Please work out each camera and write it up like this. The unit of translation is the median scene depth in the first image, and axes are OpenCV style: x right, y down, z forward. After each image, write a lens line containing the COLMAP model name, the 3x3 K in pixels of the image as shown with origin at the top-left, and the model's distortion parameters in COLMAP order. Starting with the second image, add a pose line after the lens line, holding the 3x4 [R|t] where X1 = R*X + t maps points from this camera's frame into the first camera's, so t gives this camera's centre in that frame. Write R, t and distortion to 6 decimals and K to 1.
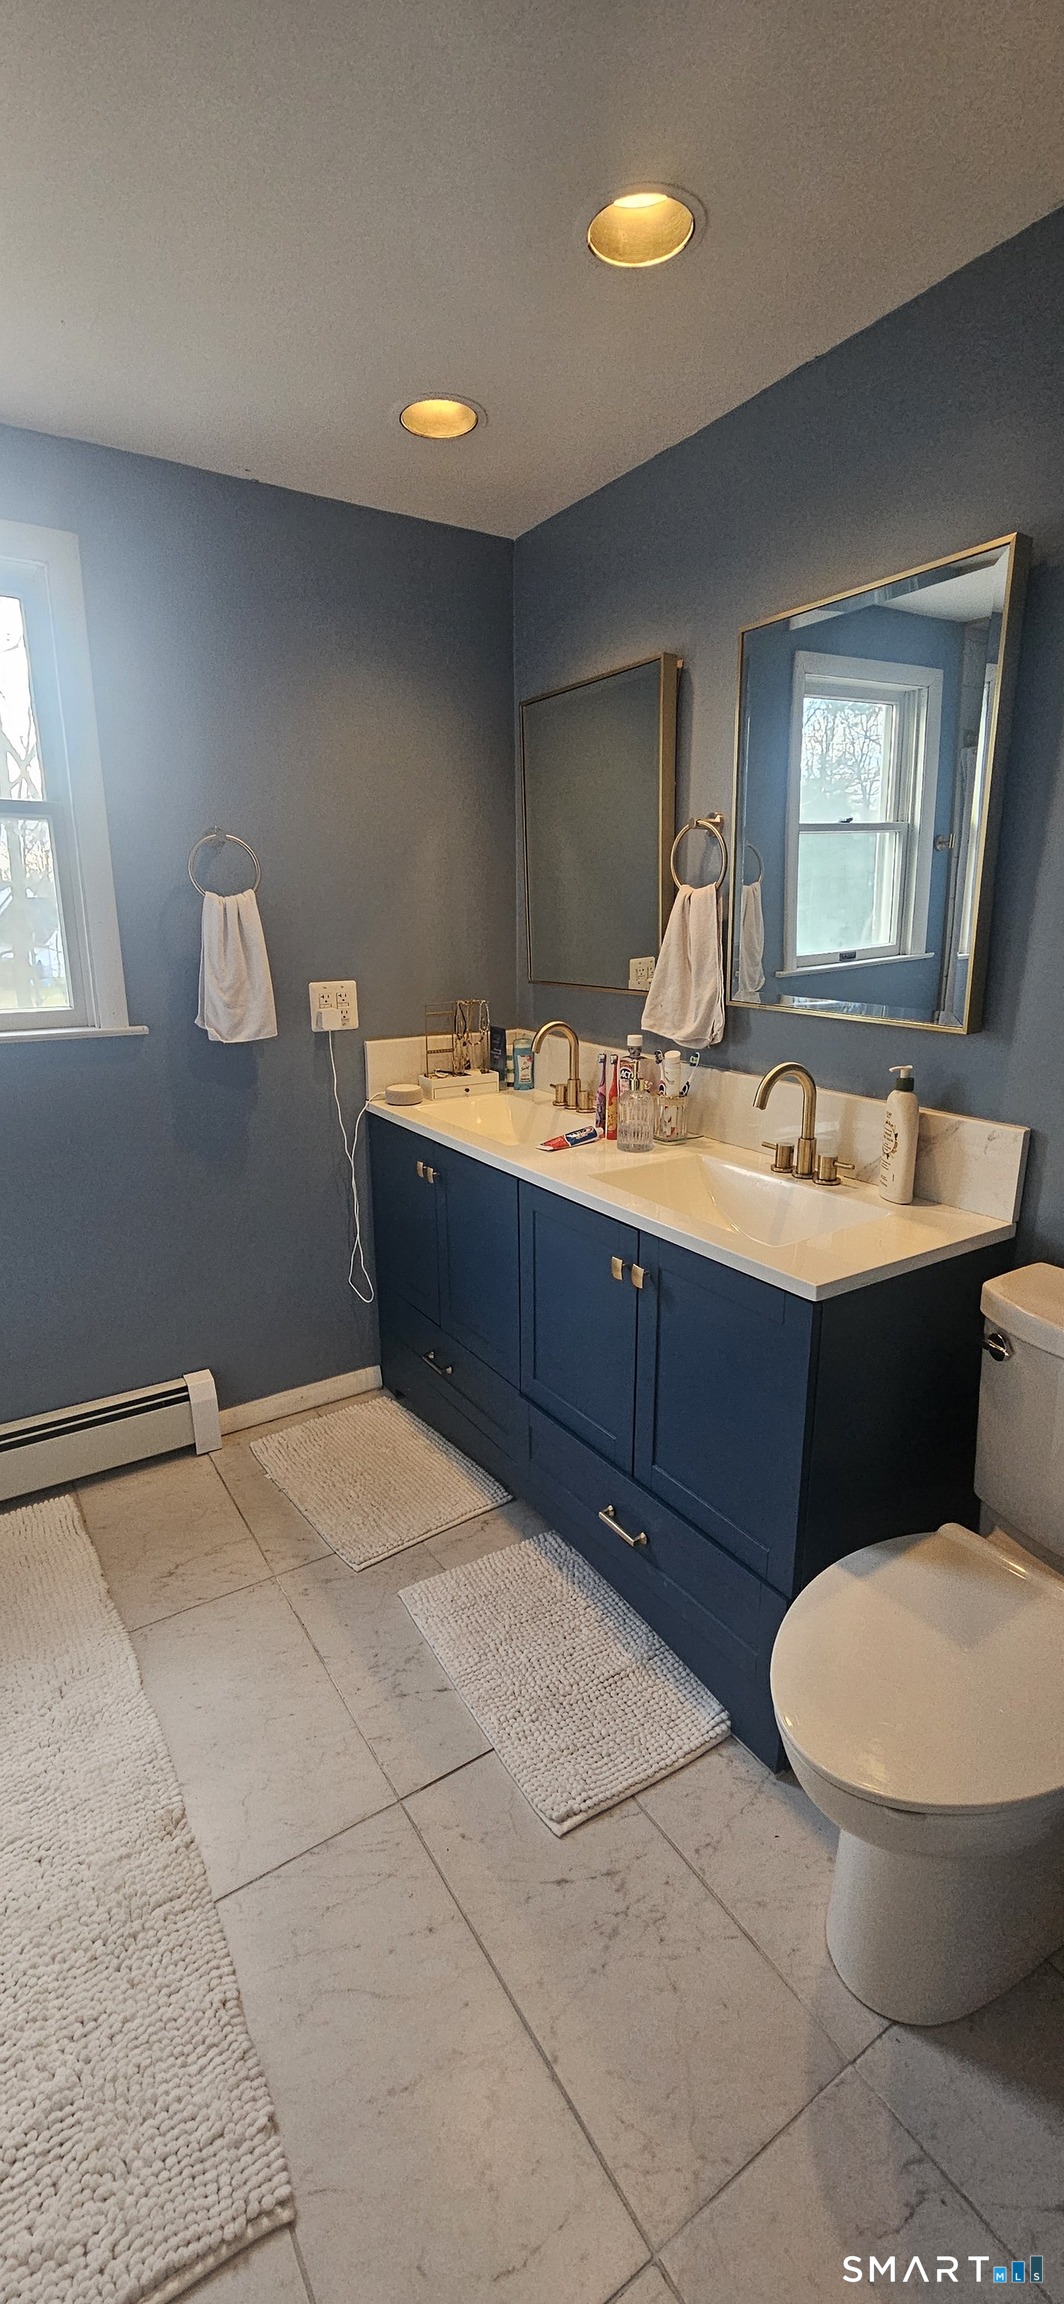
lens RADIAL K [[942.5, 0, 512.5], [0, 942.5, 1148.7], [0, 0, 1]] dist [-0.002670, 0.000015]
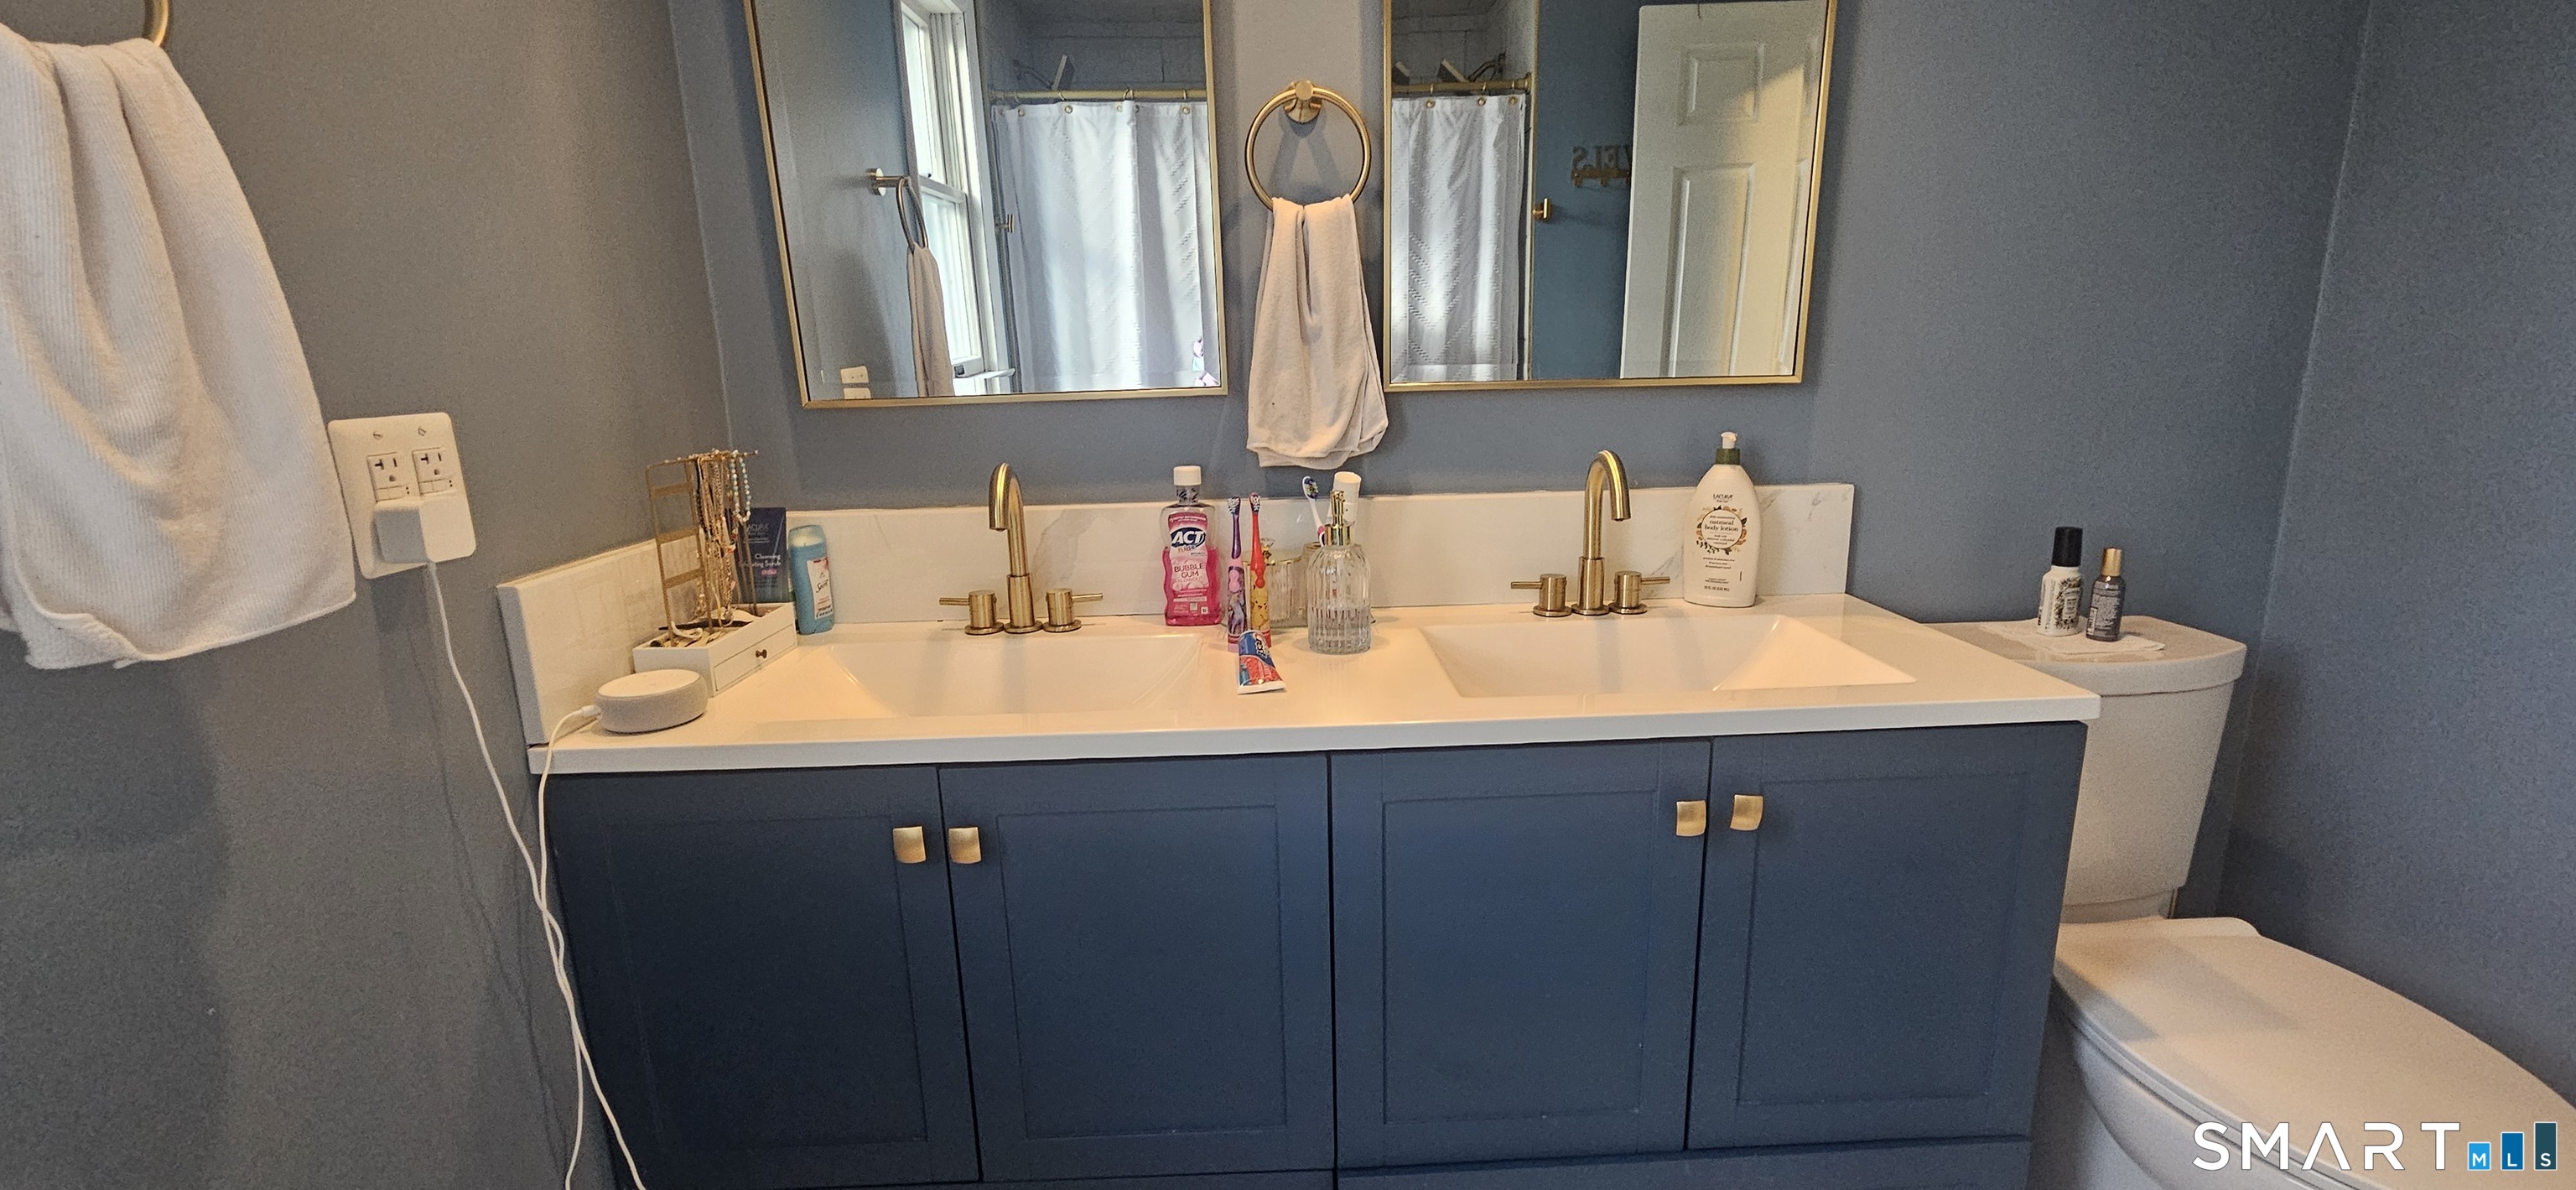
lens RADIAL K [[1053.9, 0, 1289.1], [0, 1053.9, 590.5], [0, 0, 1]] dist [-0.002670, 0.000015]
pose [[0.504853, -0.192316, 0.841510, -0.386352], [0.233198, 0.969004, 0.081550, -0.085981], [-0.831109, 0.155068, 0.534052, 0.623601]]
